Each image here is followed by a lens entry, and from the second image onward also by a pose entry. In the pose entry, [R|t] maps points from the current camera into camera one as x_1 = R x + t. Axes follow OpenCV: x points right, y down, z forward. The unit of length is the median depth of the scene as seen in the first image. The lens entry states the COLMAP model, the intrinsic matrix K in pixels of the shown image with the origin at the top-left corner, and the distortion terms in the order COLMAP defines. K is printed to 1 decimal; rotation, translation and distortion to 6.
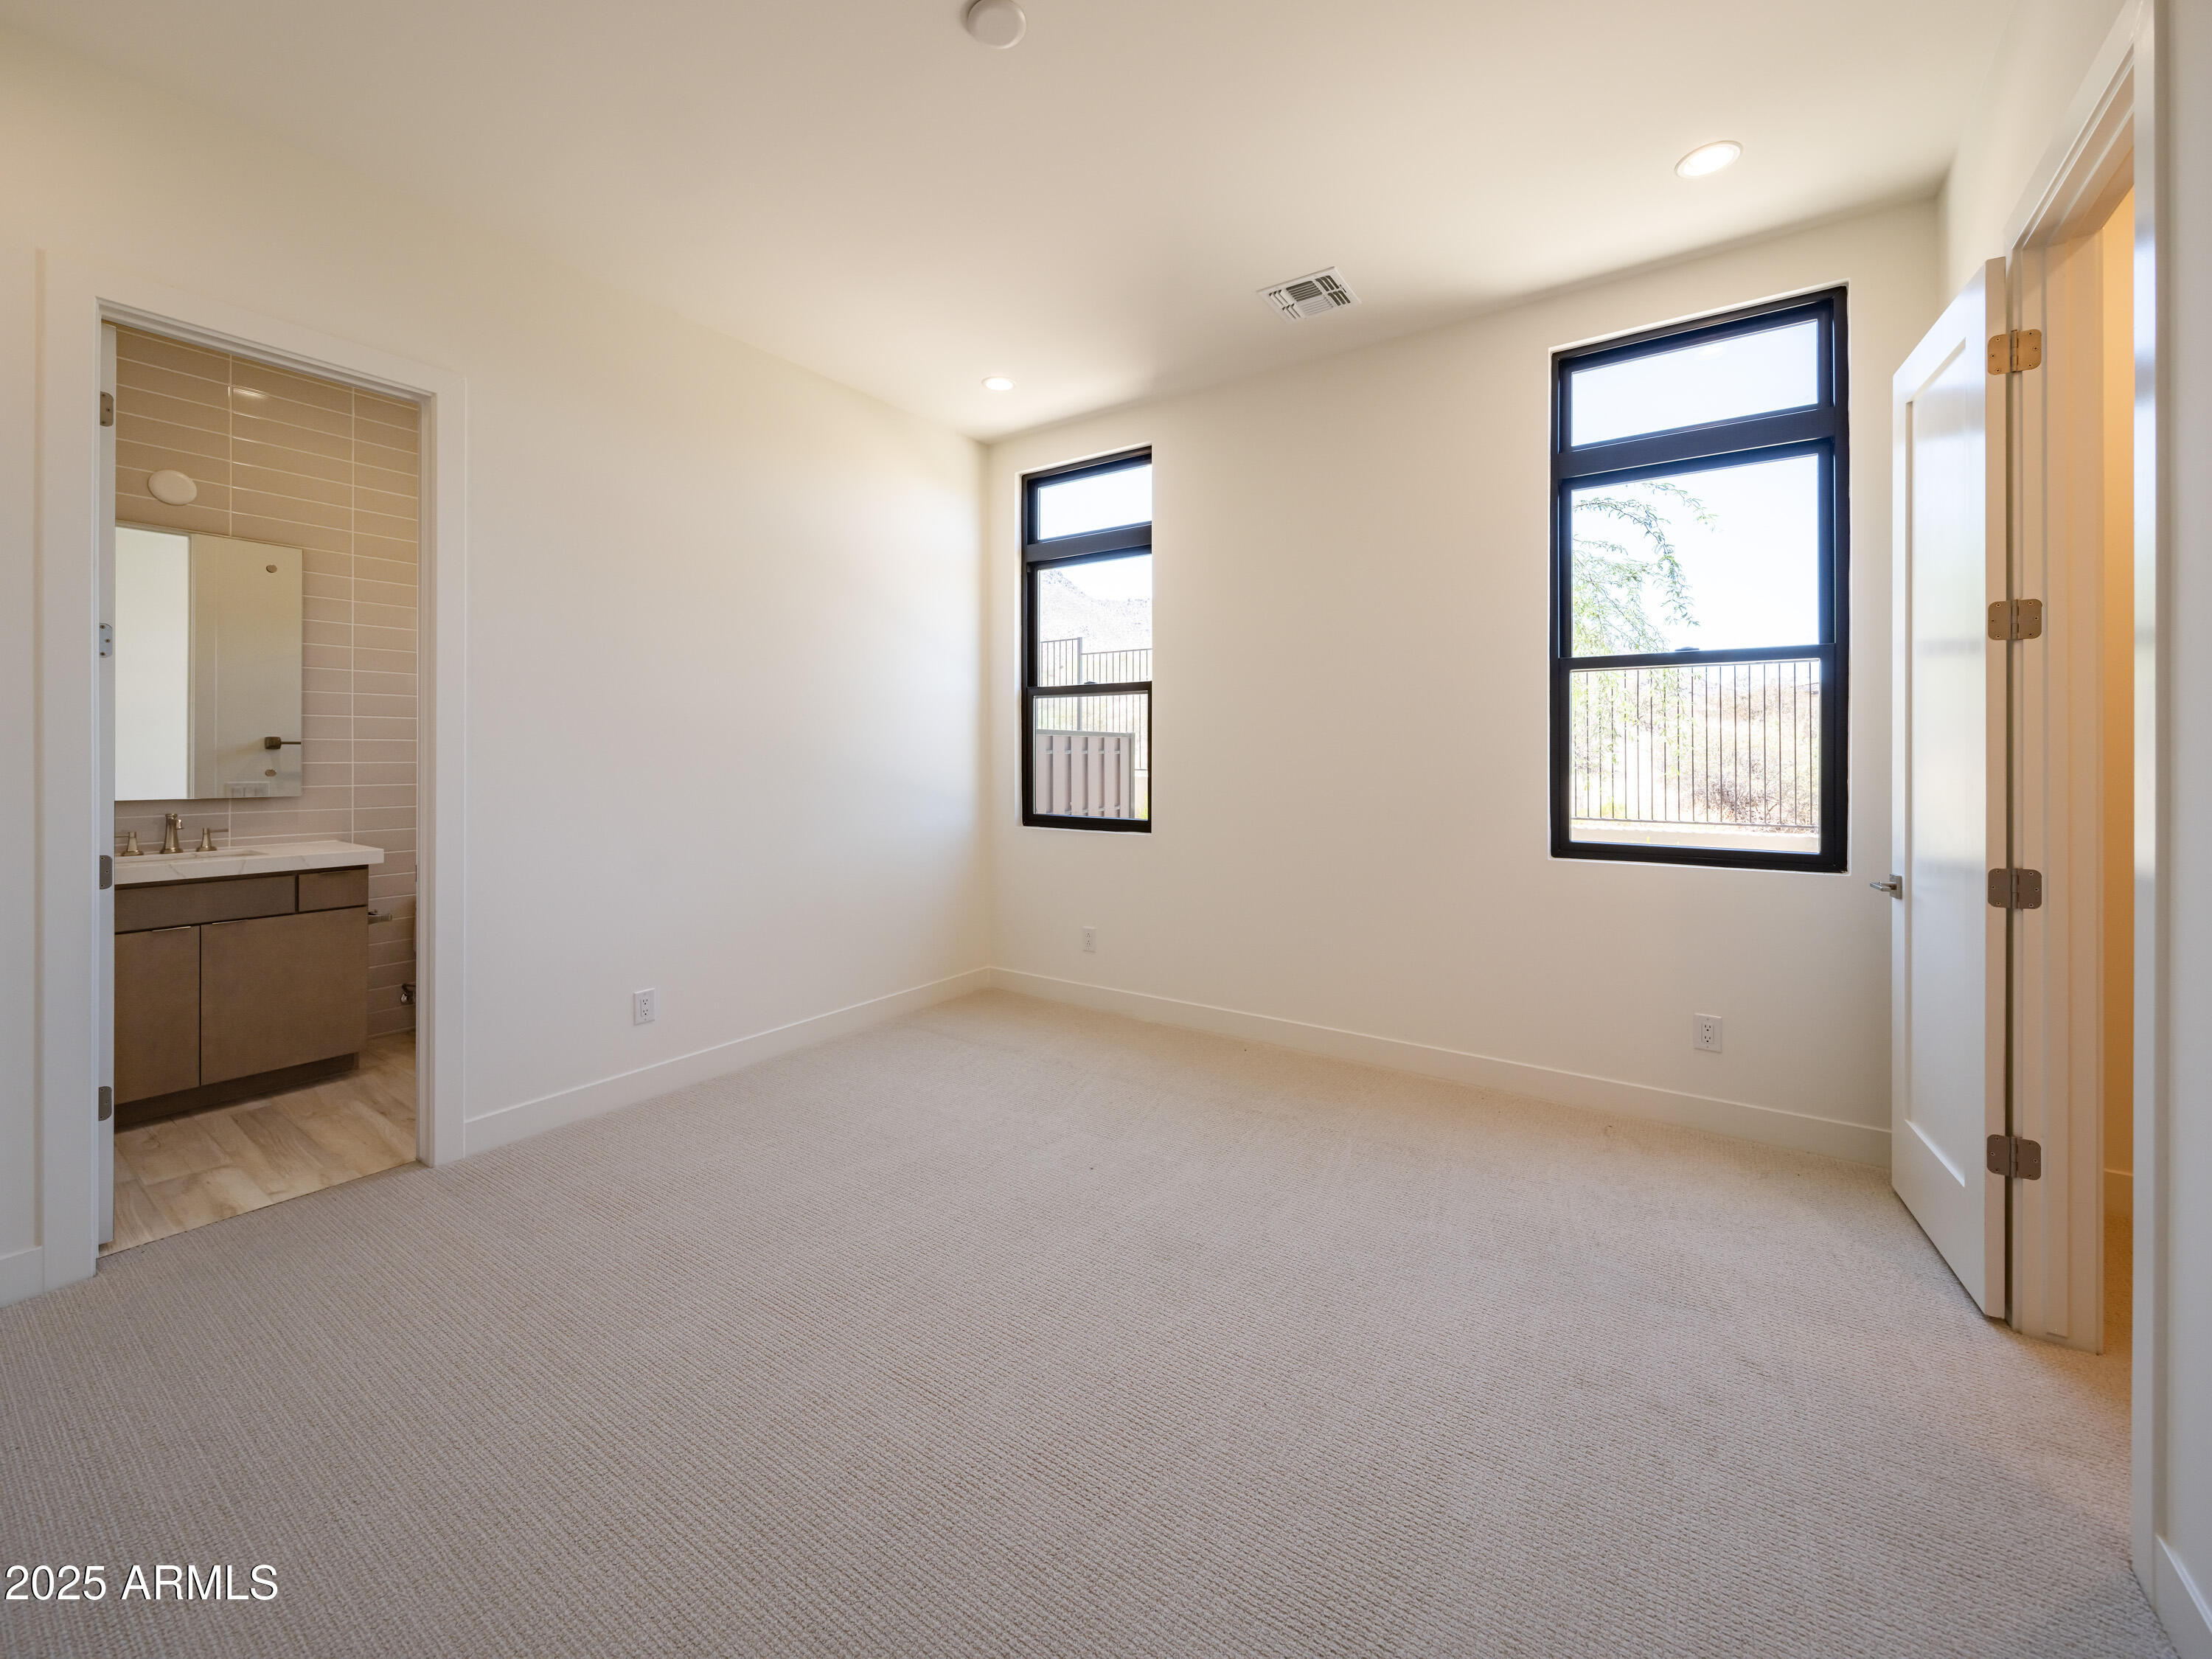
lens RADIAL K [[888.9, 0, 1109.0], [0, 888.9, 775.5], [0, 0, 1]] dist [0.001520, -0.000703]
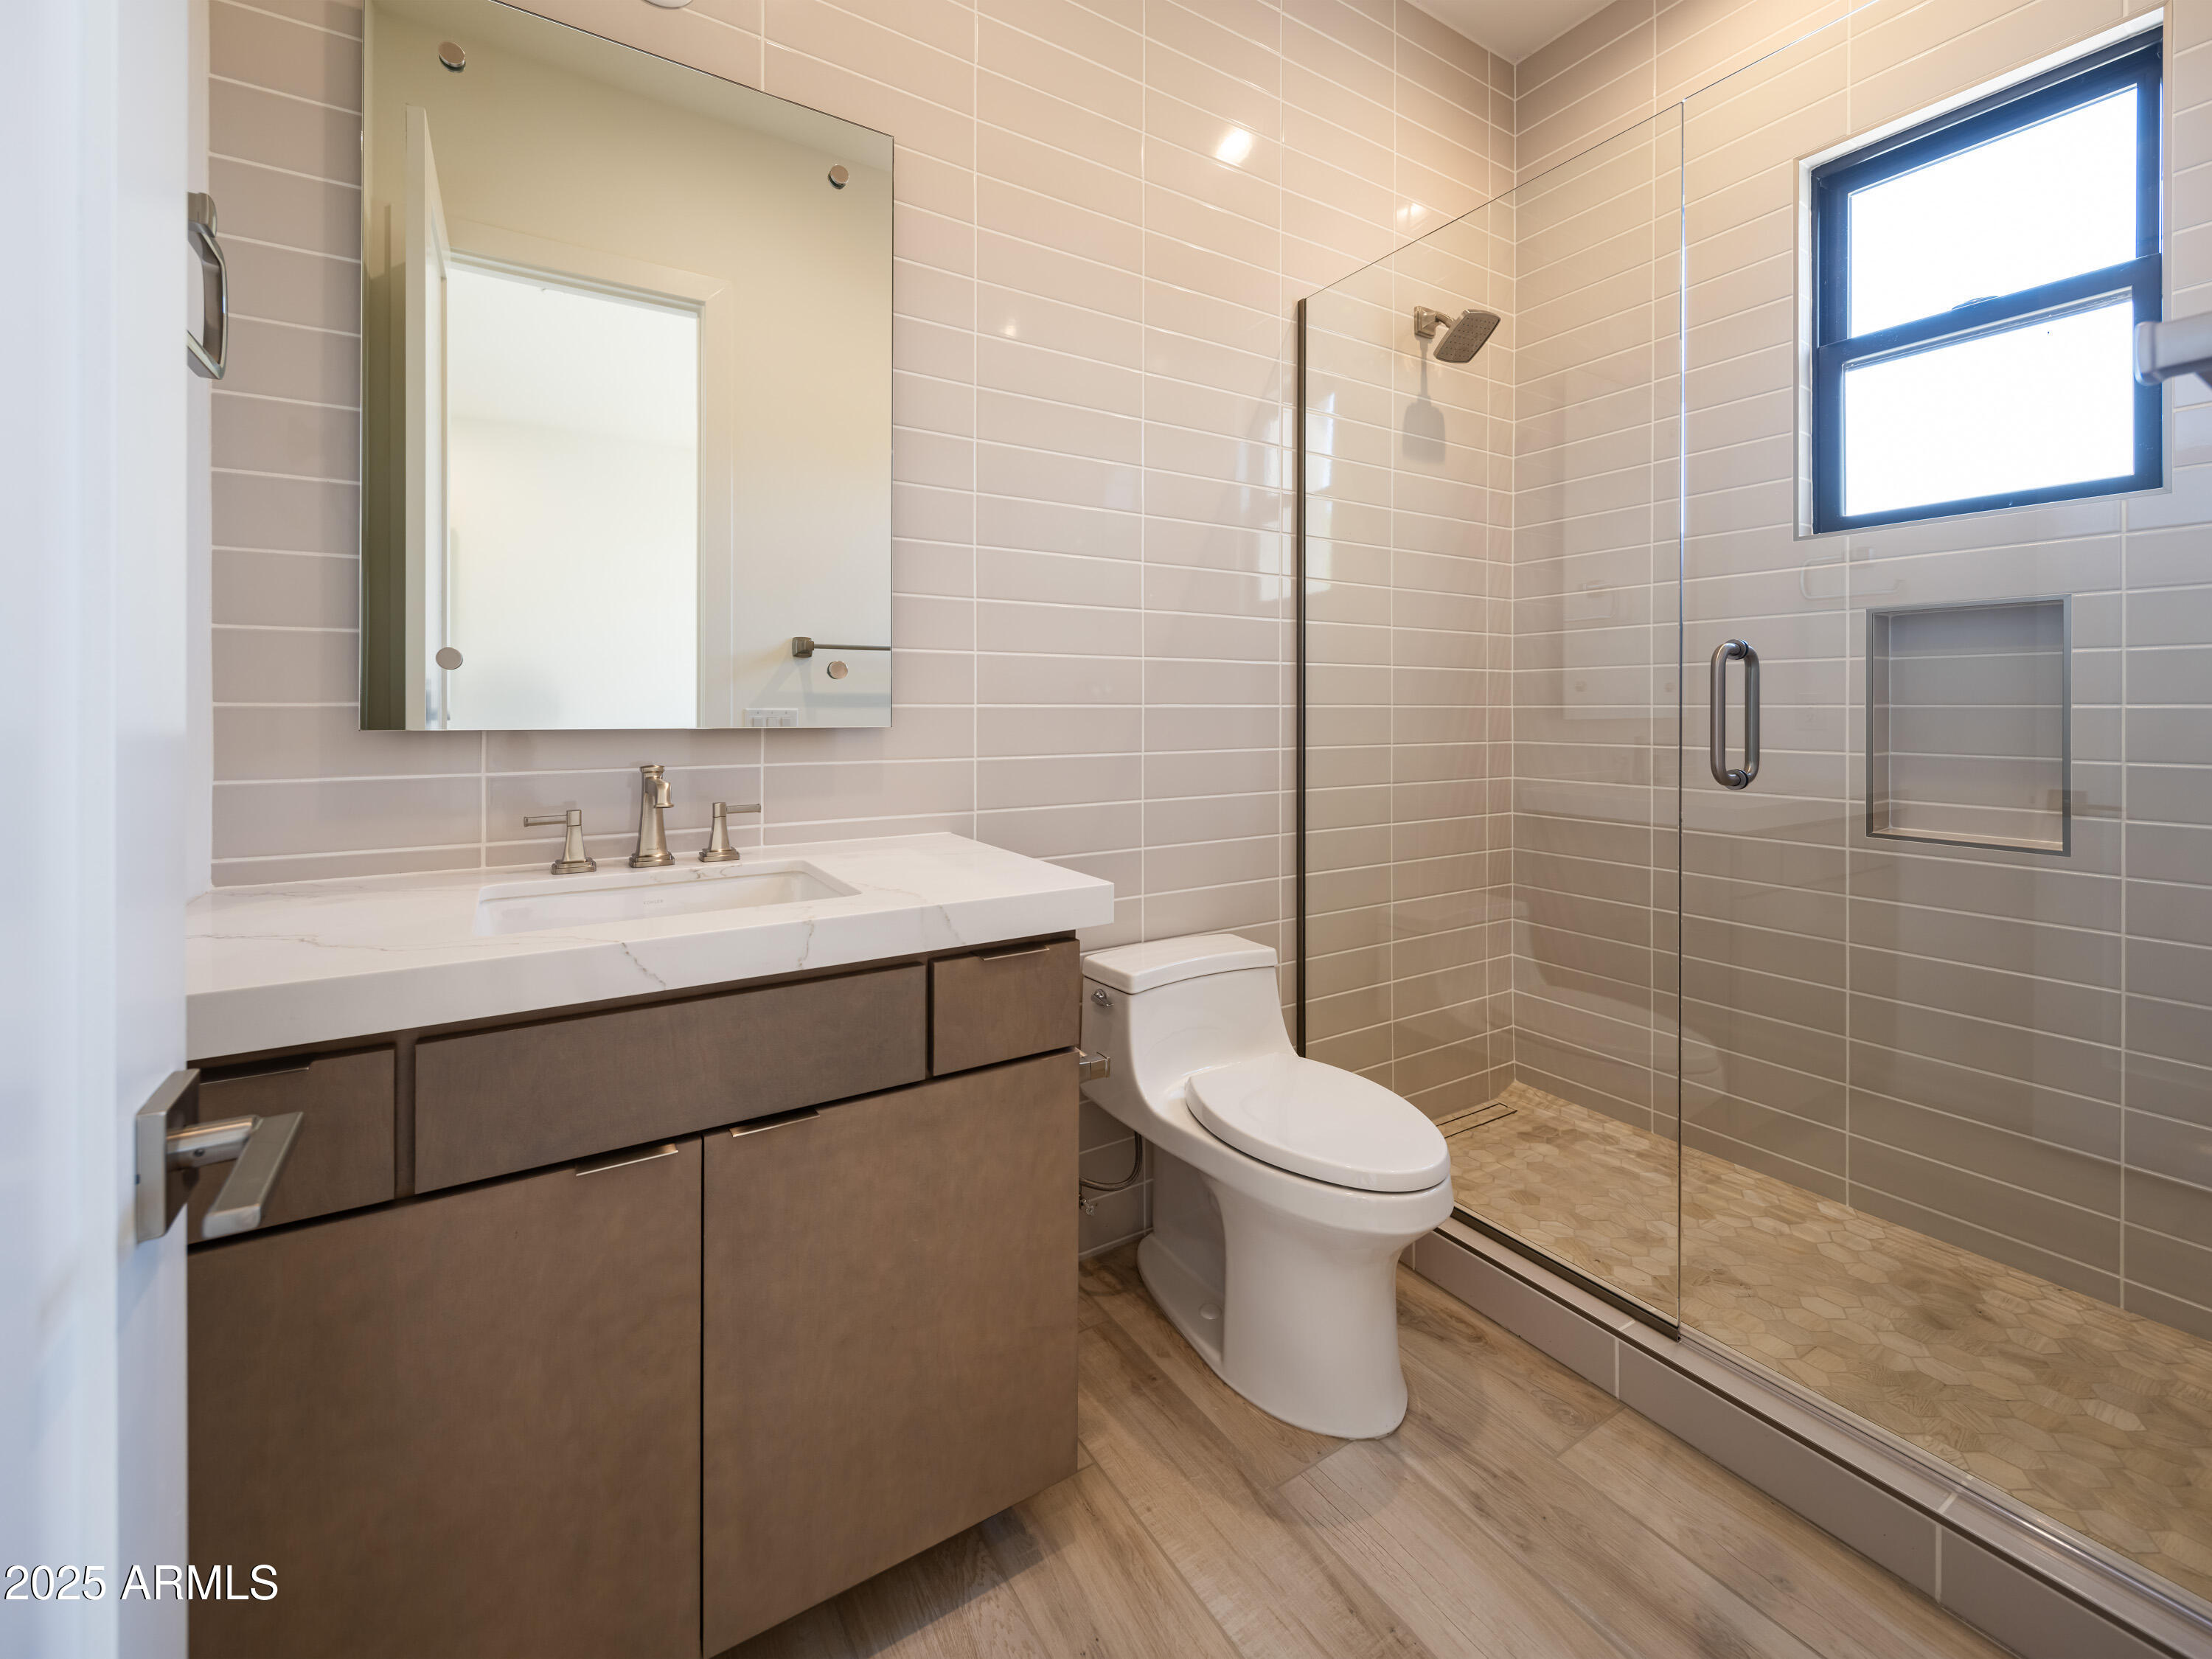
lens RADIAL K [[926.8, 0, 1108.4], [0, 926.8, 815.0], [0, 0, 1]] dist [0.001000, -0.000635]
pose [[0.915608, 0.052486, -0.398631, -0.680806], [-0.011444, 0.994443, 0.104648, 0.018817], [0.401908, -0.091255, 0.911121, 0.682903]]
